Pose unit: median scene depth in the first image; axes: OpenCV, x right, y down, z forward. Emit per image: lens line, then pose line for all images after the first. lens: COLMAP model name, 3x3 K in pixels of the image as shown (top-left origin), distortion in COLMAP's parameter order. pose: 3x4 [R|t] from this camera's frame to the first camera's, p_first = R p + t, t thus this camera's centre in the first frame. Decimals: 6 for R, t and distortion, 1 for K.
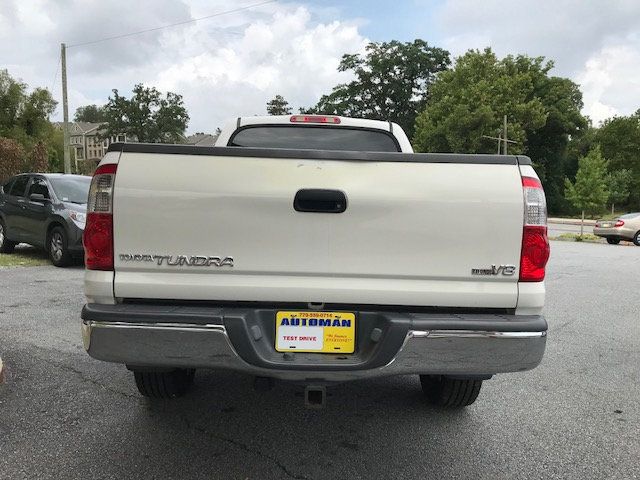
lens RADIAL K [[515.4, 0, 317.3], [0, 515.4, 238.3], [0, 0, 1]] dist [0.007285, 0.011494]
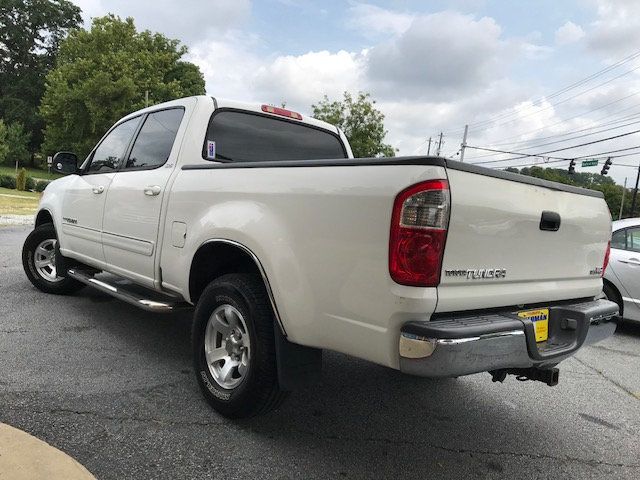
lens RADIAL K [[521.8, 0, 299.5], [0, 521.8, 240.6], [0, 0, 1]] dist [0.018093, 0.001976]
pose [[0.775930, -0.002778, 0.630813, -0.044244], [-0.031096, 0.998606, 0.042647, -0.002165], [-0.630052, -0.052707, 0.774762, 0.014089]]
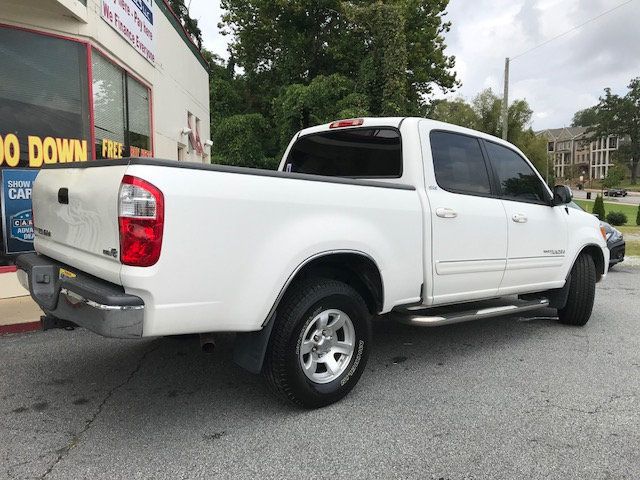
lens RADIAL K [[533.7, 0, 349.9], [0, 533.7, 239.6], [0, 0, 1]] dist [0.012179, 0.010751]
pose [[0.654327, 0.057594, -0.754015, 0.060611], [-0.066443, 0.997618, 0.018543, -0.001023], [0.753287, 0.037966, 0.656595, 0.021531]]
